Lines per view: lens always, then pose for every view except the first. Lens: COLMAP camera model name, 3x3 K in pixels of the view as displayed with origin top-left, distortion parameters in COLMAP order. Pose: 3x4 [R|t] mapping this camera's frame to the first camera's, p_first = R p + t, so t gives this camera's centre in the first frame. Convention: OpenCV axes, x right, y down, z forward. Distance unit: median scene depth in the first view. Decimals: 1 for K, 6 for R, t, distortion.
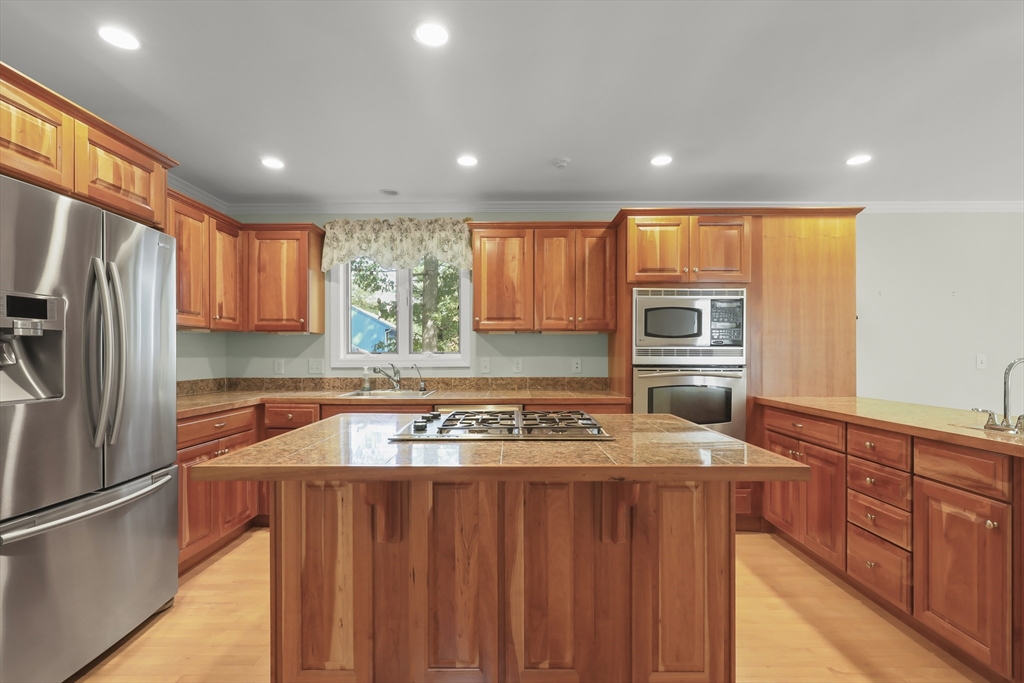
lens RADIAL K [[465.1, 0, 508.6], [0, 465.1, 350.6], [0, 0, 1]] dist [0.000232, 0.000343]
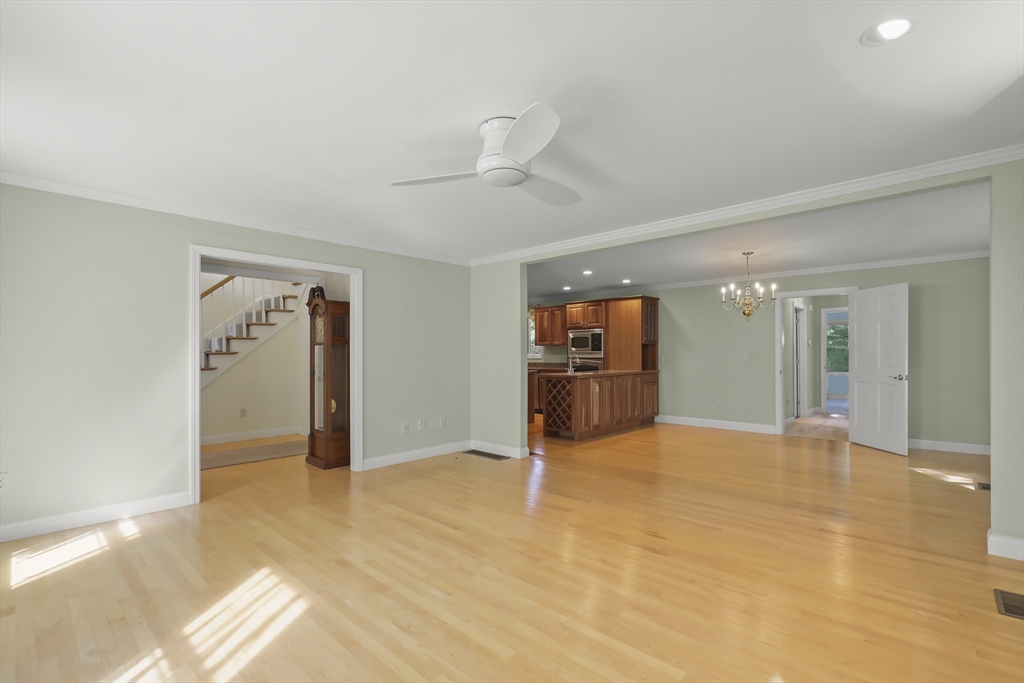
lens RADIAL K [[465.1, 0, 515.4], [0, 465.1, 348.5], [0, 0, 1]] dist [0.000232, 0.000343]
pose [[0.743796, -0.009111, -0.668344, 1.906388], [0.009752, 0.999949, -0.002779, -0.019972], [0.668335, -0.004450, 0.743847, -1.308592]]
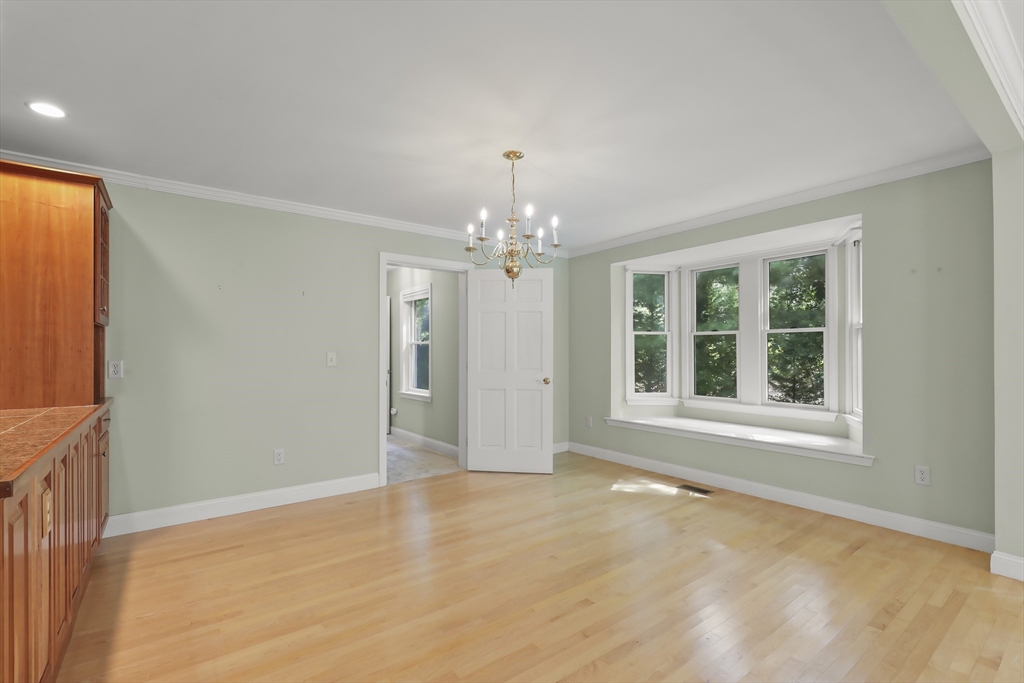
lens RADIAL K [[465.1, 0, 512.9], [0, 465.1, 349.6], [0, 0, 1]] dist [0.000232, 0.000343]
pose [[0.792319, 0.000328, 0.610107, 0.830830], [-0.001342, 0.999998, 0.001205, -0.000891], [-0.610105, -0.001773, 0.792318, -0.111830]]
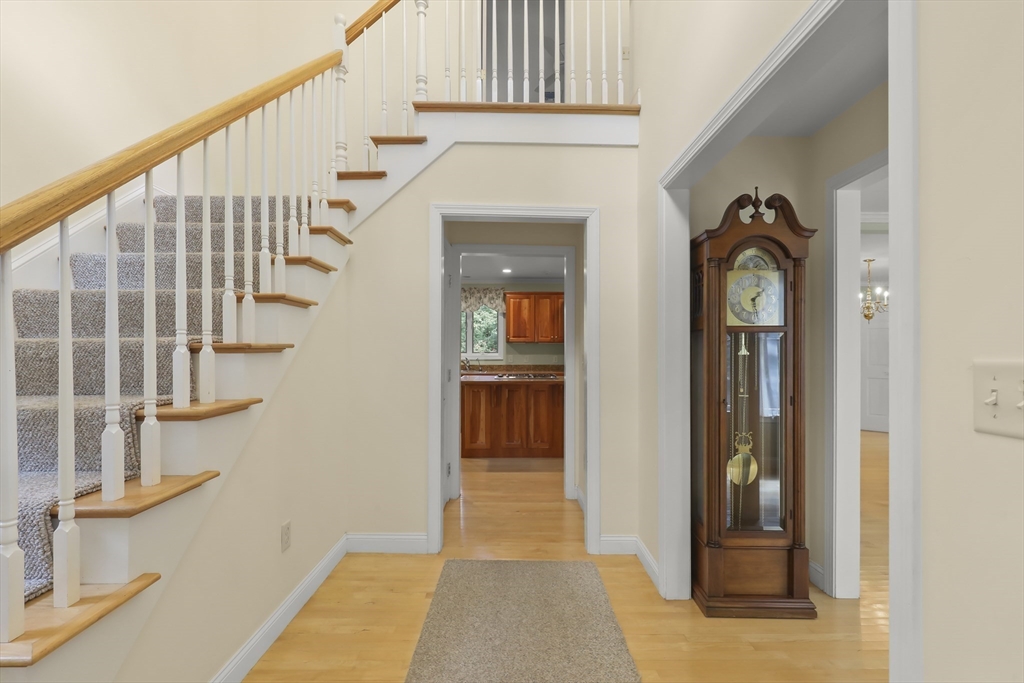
lens RADIAL K [[465.1, 0, 517.9], [0, 465.1, 348.8], [0, 0, 1]] dist [0.000232, 0.000343]
pose [[0.999664, 0.001533, 0.025882, -0.086450], [-0.001586, 0.999997, 0.002014, -0.019535], [-0.025879, -0.002055, 0.999663, -1.241435]]
